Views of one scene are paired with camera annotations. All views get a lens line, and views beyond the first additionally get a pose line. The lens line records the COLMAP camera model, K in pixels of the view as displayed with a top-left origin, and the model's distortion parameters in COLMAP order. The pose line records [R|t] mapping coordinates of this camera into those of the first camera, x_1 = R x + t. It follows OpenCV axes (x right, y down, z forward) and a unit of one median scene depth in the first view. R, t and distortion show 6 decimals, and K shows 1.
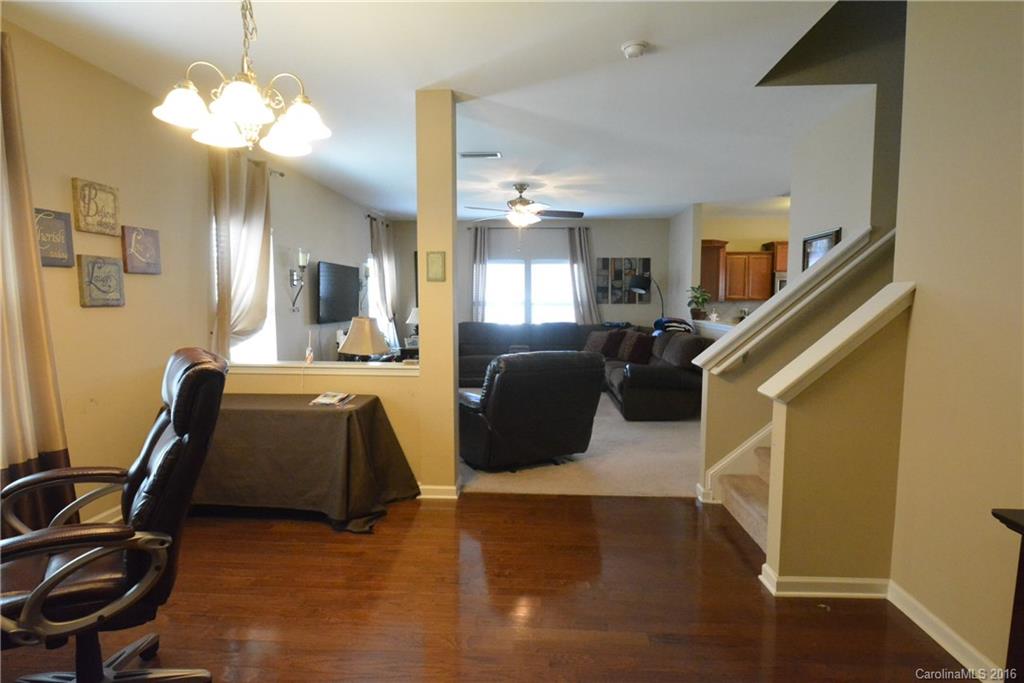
lens RADIAL K [[507.6, 0, 504.8], [0, 507.6, 340.0], [0, 0, 1]] dist [-0.001372, -0.000257]
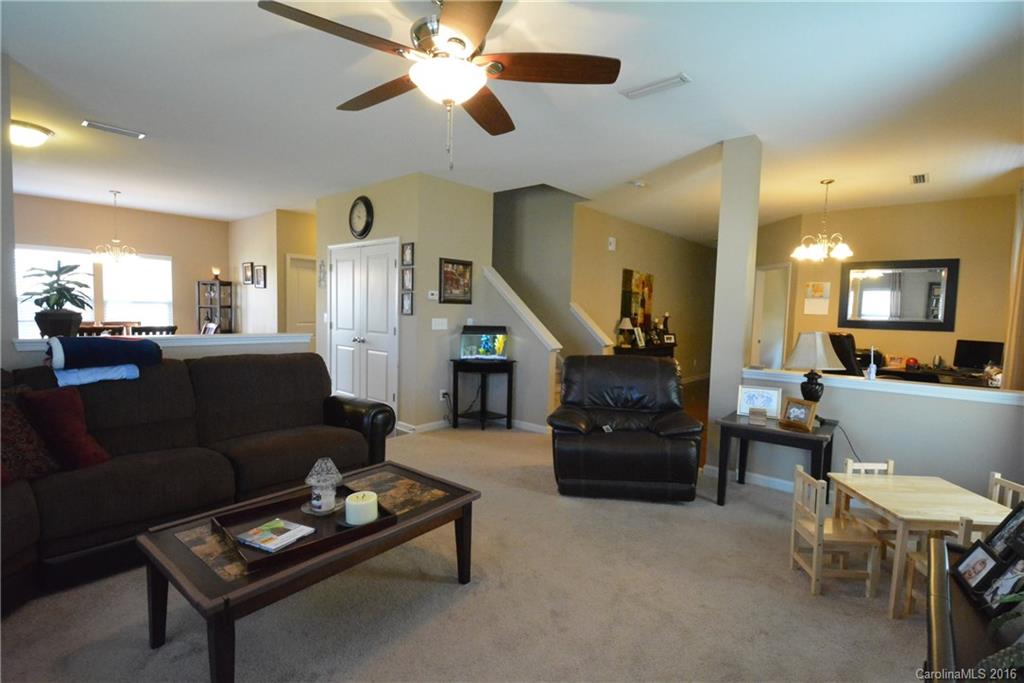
lens RADIAL K [[476.7, 0, 512.0], [0, 476.7, 341.5], [0, 0, 1]] dist [0.002768, -0.010591]
pose [[-0.795057, -0.061268, 0.603432, -0.156496], [0.023725, 0.990982, 0.131877, -0.066466], [-0.606070, 0.119166, -0.786434, 0.885896]]
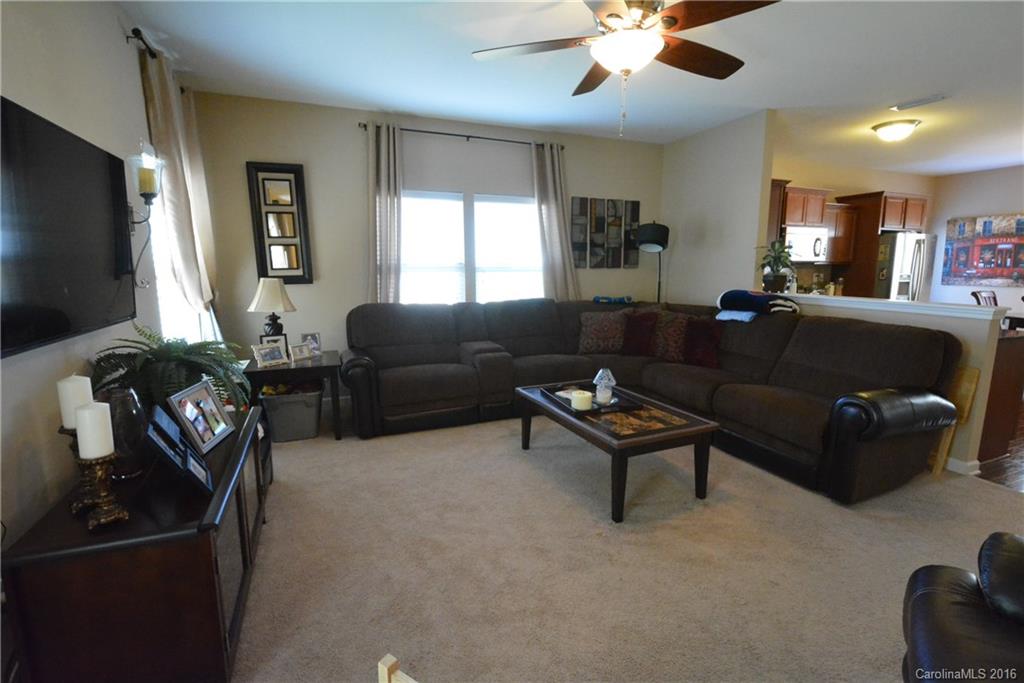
lens RADIAL K [[476.7, 0, 512.0], [0, 476.7, 341.5], [0, 0, 1]] dist [0.002768, -0.010591]
pose [[0.904963, -0.068800, 0.419891, -0.154073], [0.036594, 0.995769, 0.084292, -0.032726], [-0.423913, -0.060916, 0.903652, 0.474880]]
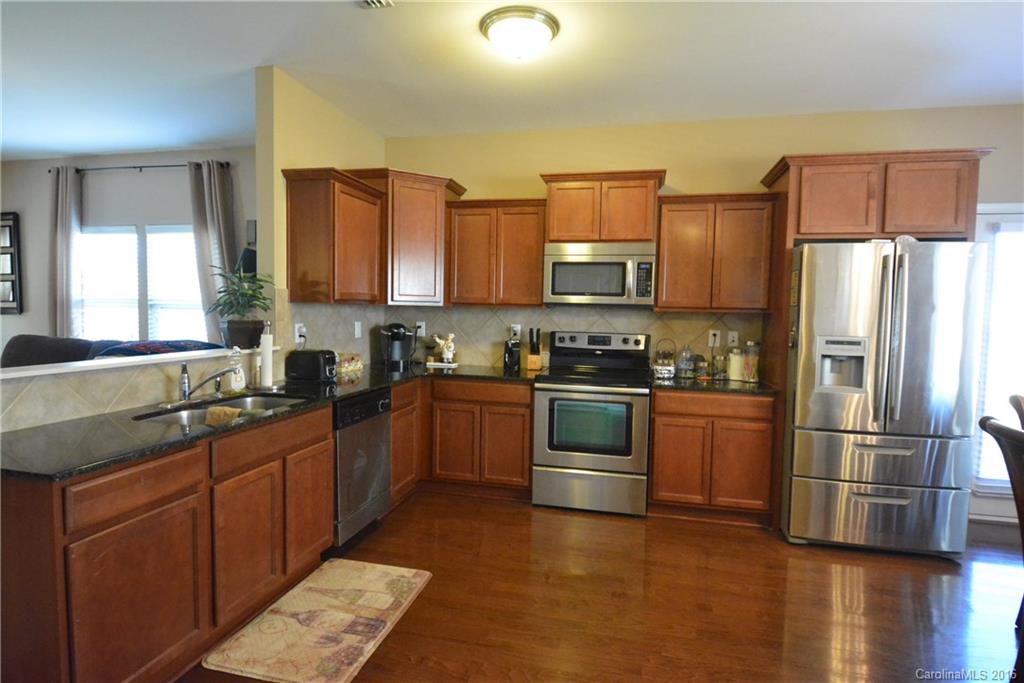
lens RADIAL K [[542.0, 0, 512.0], [0, 542.0, 341.5], [0, 0, 1]] dist [-0.001515, -0.001282]
pose [[0.984400, 0.031096, -0.173175, 0.556410], [-0.035460, 0.999125, -0.022165, -0.033614], [0.172334, 0.027960, 0.984642, 0.496810]]
